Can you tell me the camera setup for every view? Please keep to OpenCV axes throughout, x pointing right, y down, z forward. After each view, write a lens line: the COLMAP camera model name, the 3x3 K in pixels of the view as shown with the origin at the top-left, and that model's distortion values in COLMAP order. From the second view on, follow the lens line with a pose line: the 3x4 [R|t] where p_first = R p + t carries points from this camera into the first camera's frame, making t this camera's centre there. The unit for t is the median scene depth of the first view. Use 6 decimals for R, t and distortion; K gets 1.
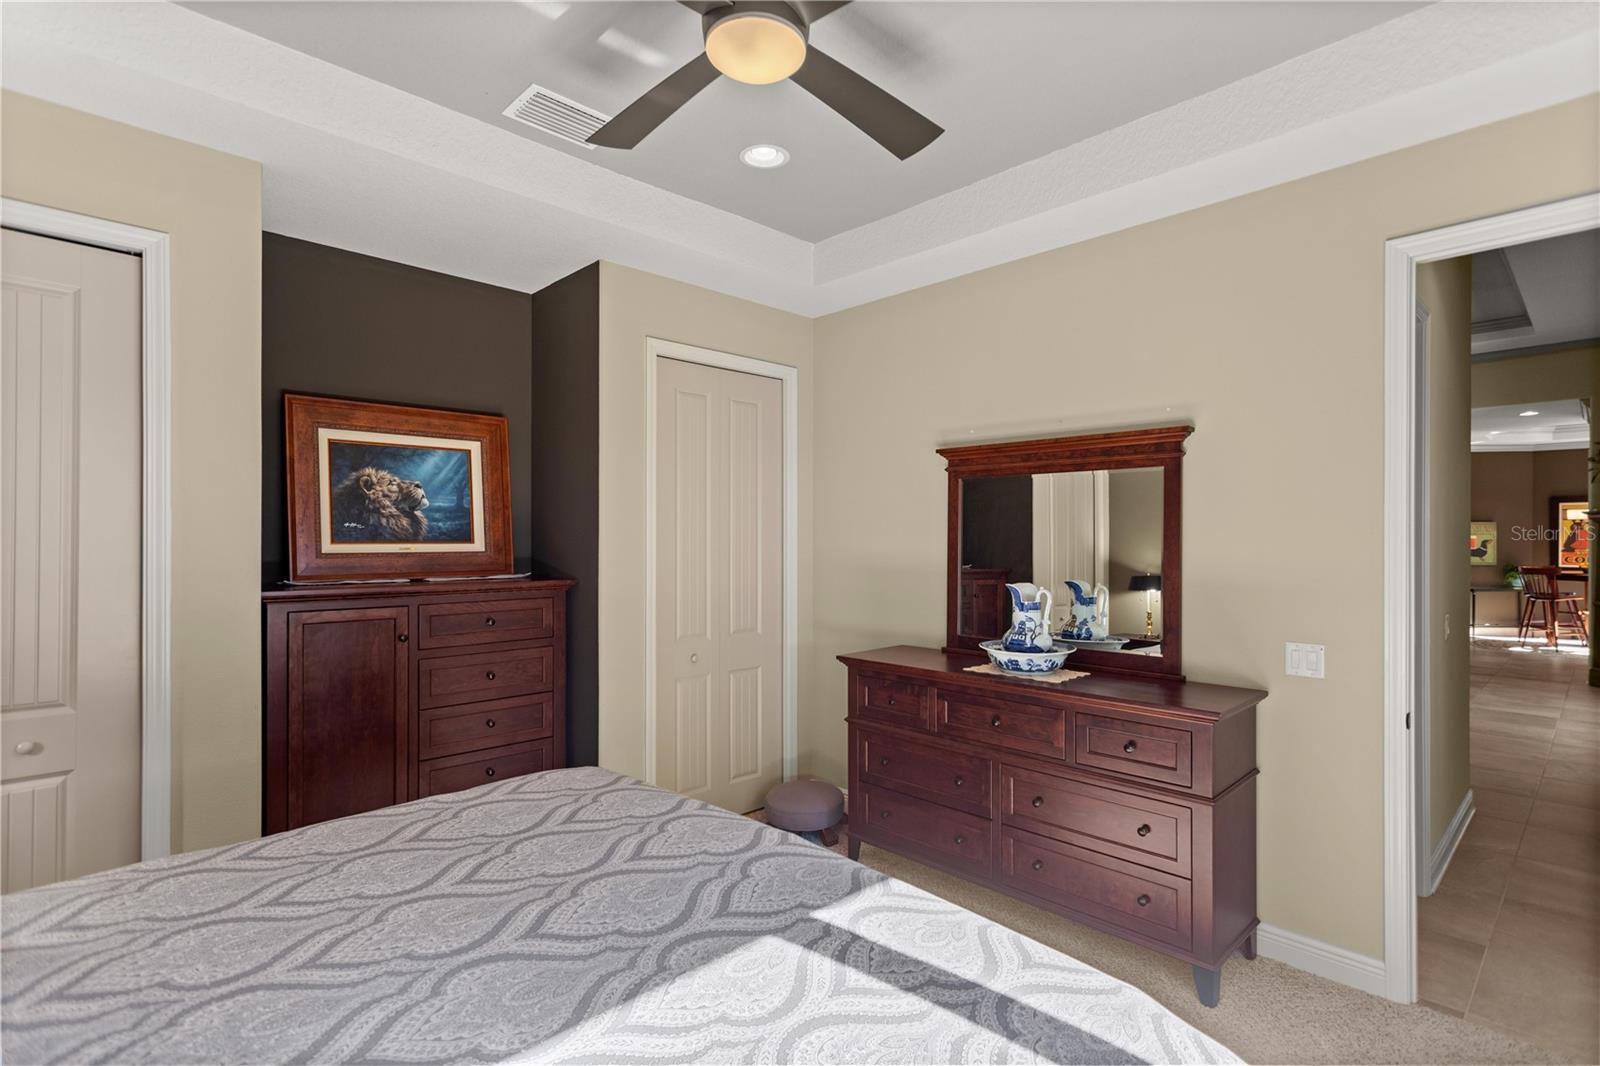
lens RADIAL K [[778.7, 0, 800.5], [0, 778.7, 541.8], [0, 0, 1]] dist [0.011670, 0.000191]
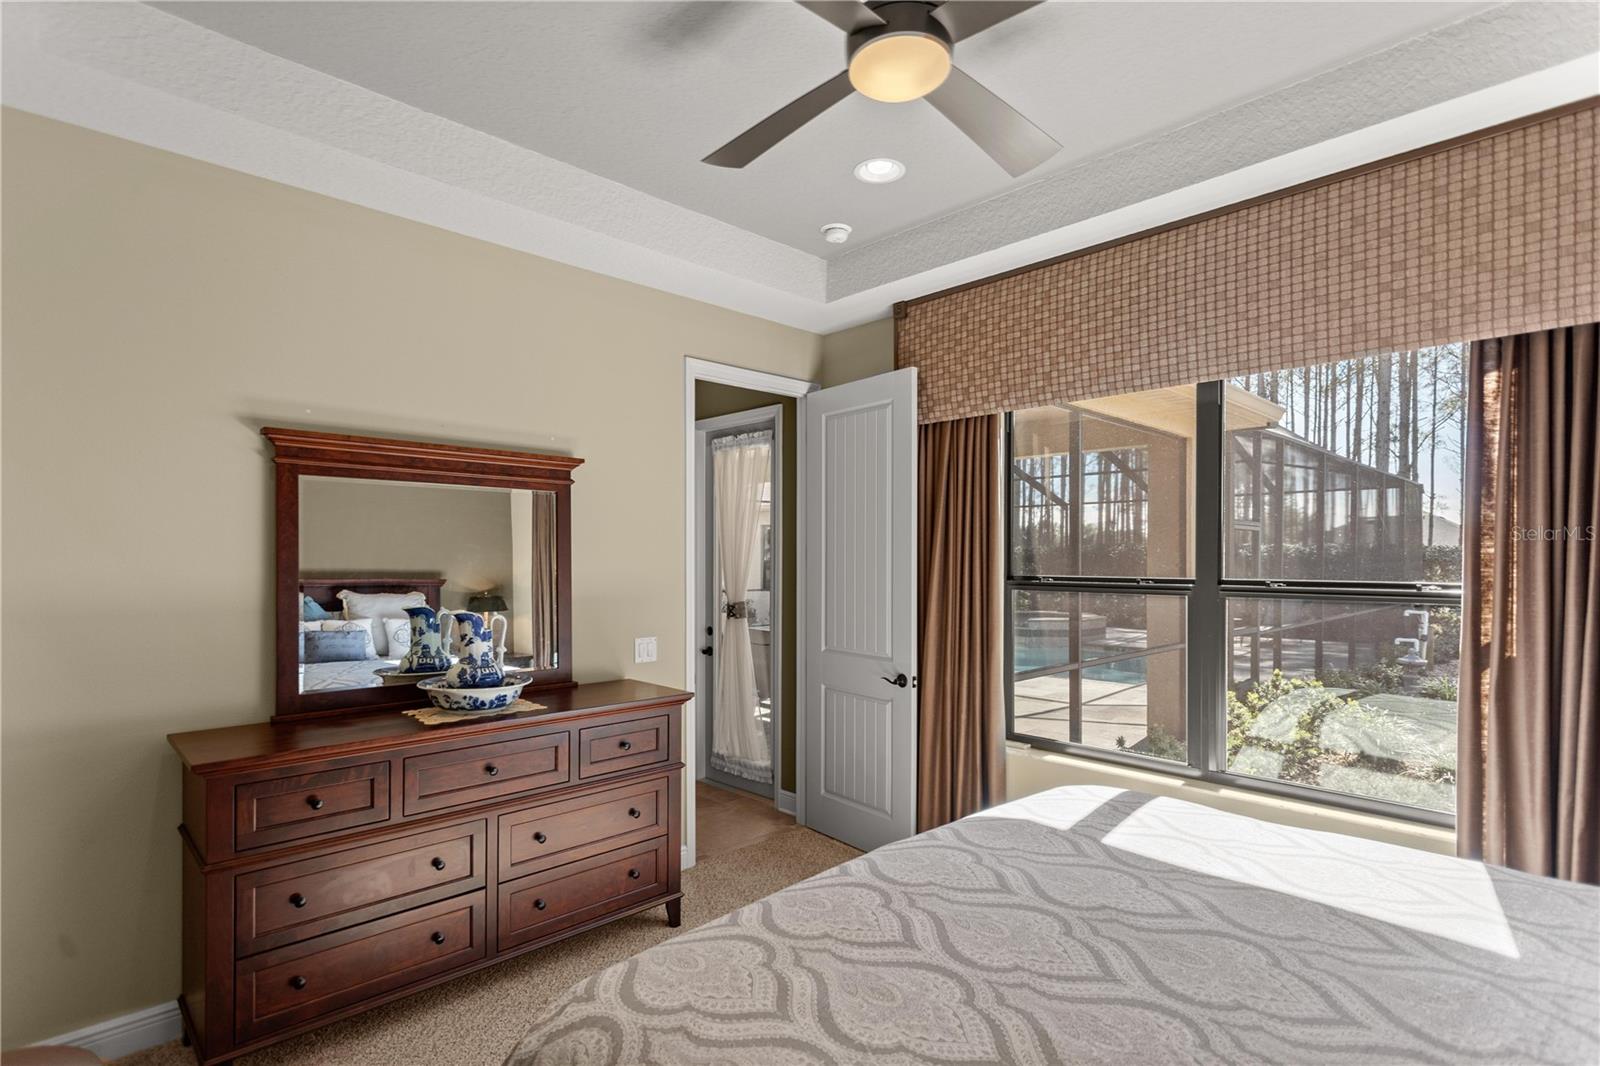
lens RADIAL K [[778.7, 0, 815.1], [0, 778.7, 560.3], [0, 0, 1]] dist [0.011670, 0.000191]
pose [[-0.007066, -0.002694, 0.999971, -1.079883], [-0.000396, 0.999996, 0.002692, -0.009279], [-0.999975, -0.000377, -0.007067, 1.134632]]
